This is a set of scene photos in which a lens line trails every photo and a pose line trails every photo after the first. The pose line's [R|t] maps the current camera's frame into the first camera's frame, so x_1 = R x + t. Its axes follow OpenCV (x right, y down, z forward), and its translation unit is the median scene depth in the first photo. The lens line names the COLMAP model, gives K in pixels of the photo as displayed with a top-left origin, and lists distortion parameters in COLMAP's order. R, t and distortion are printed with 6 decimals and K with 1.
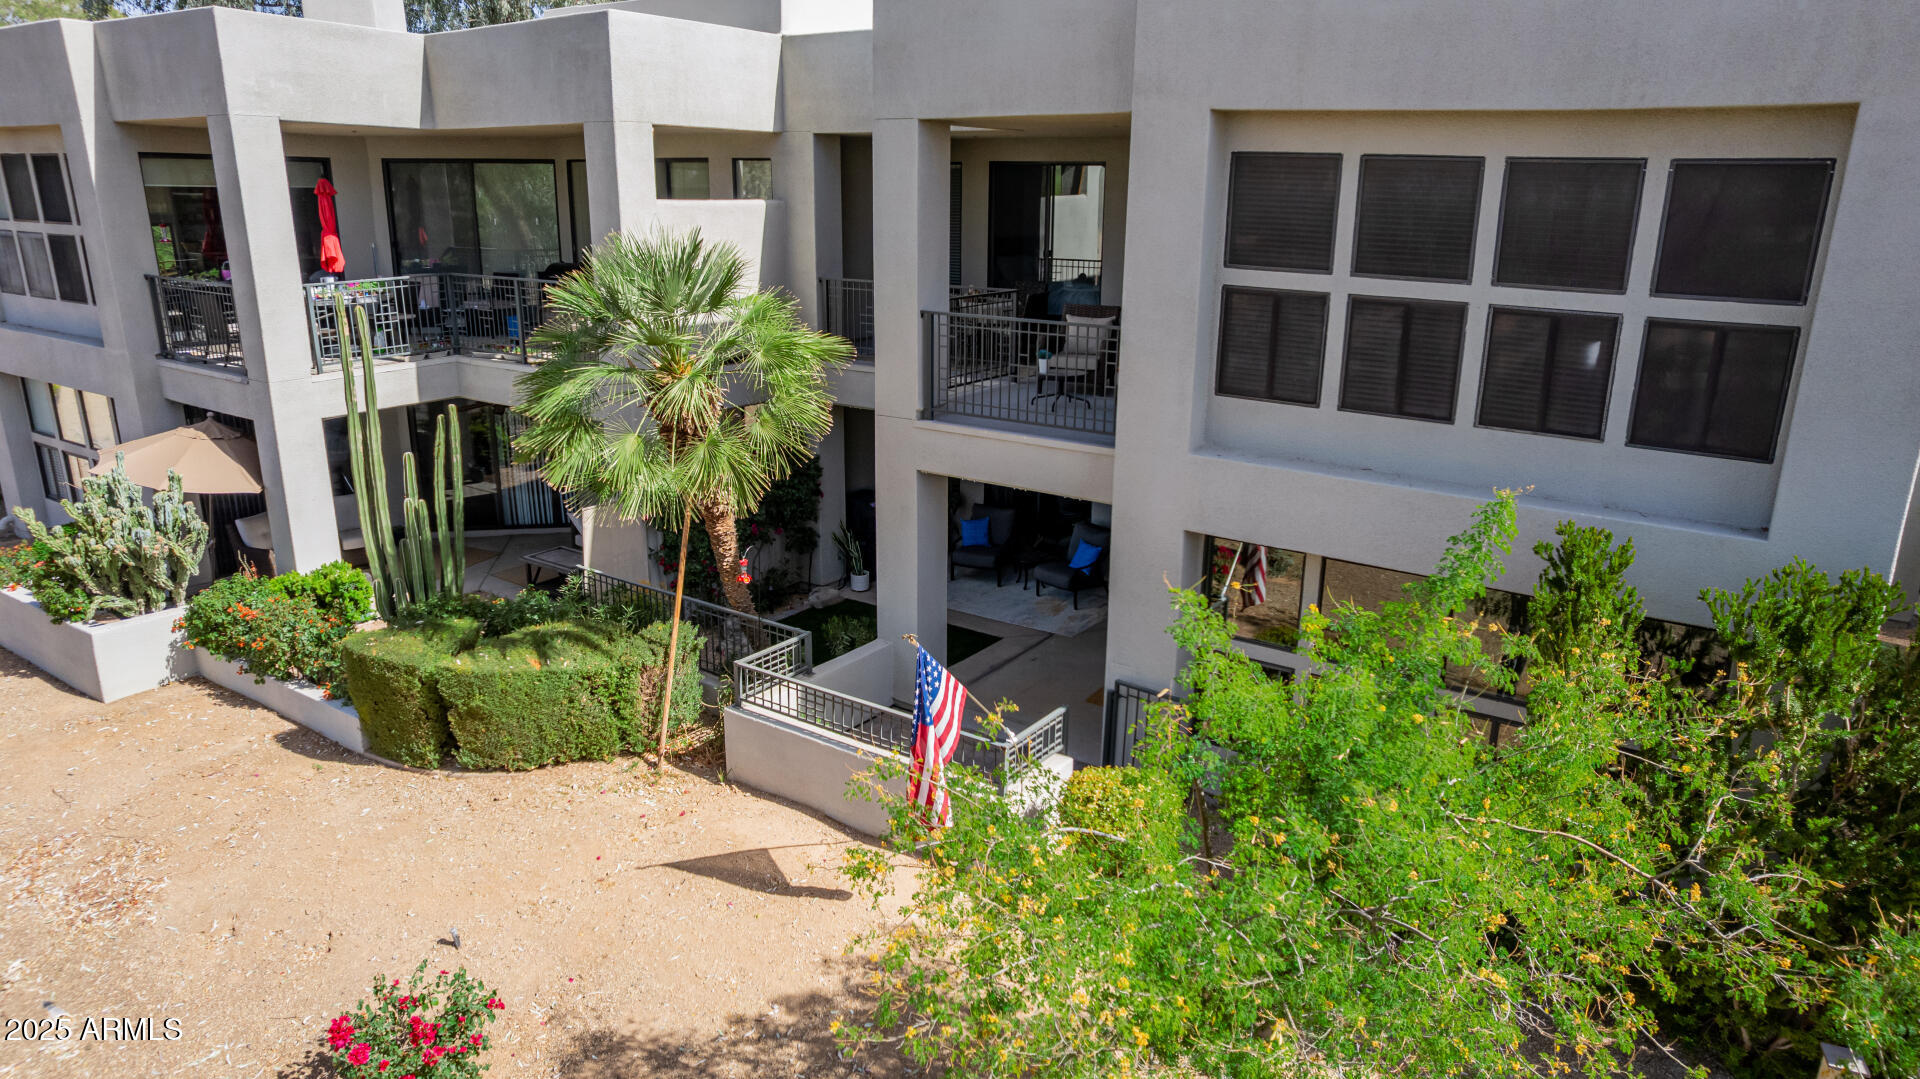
lens RADIAL K [[1209.7, 0, 961.9], [0, 1209.7, 547.1], [0, 0, 1]] dist [-0.010644, 0.002928]
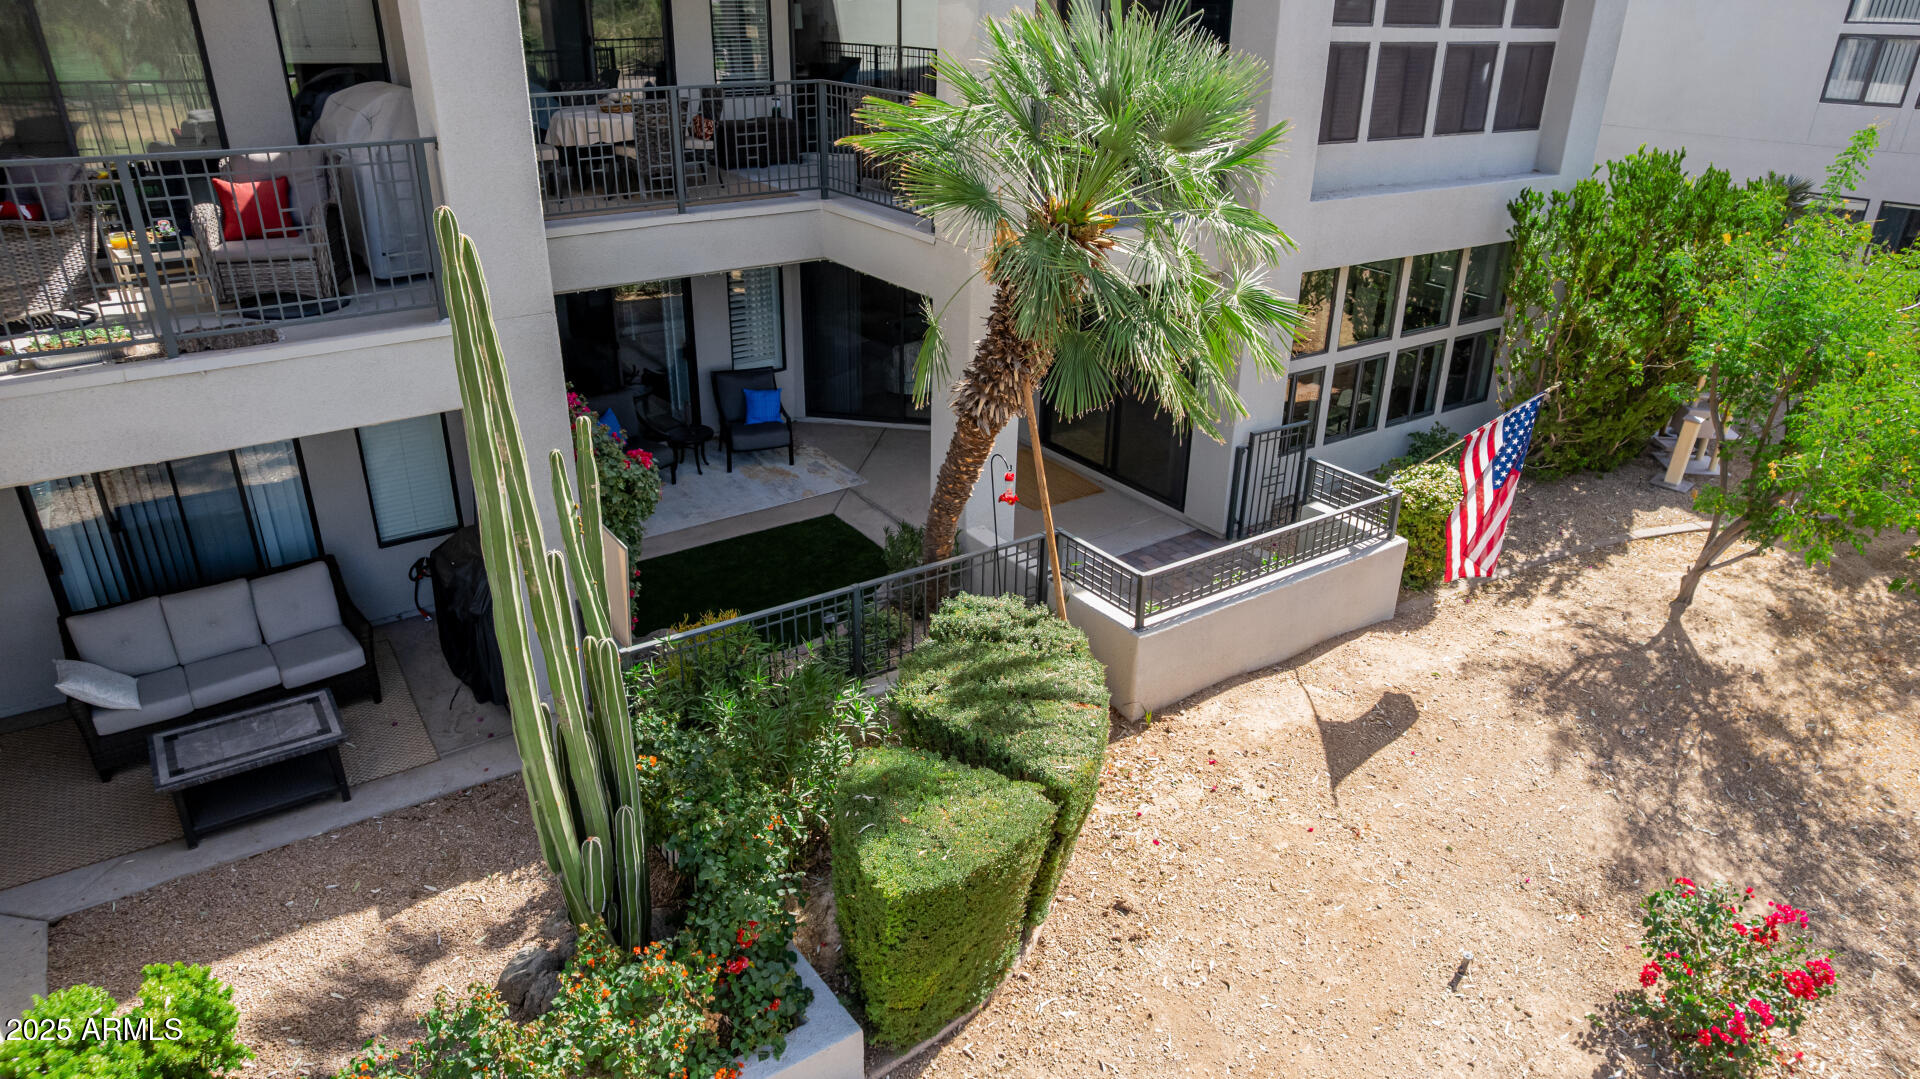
lens RADIAL K [[1209.7, 0, 962.9], [0, 1209.7, 533.4], [0, 0, 1]] dist [-0.010644, 0.002928]
pose [[0.348582, -0.397433, 0.848845, -1.104866], [0.260844, 0.911006, 0.319420, -0.266755], [-0.900250, 0.110073, 0.421228, 0.952945]]
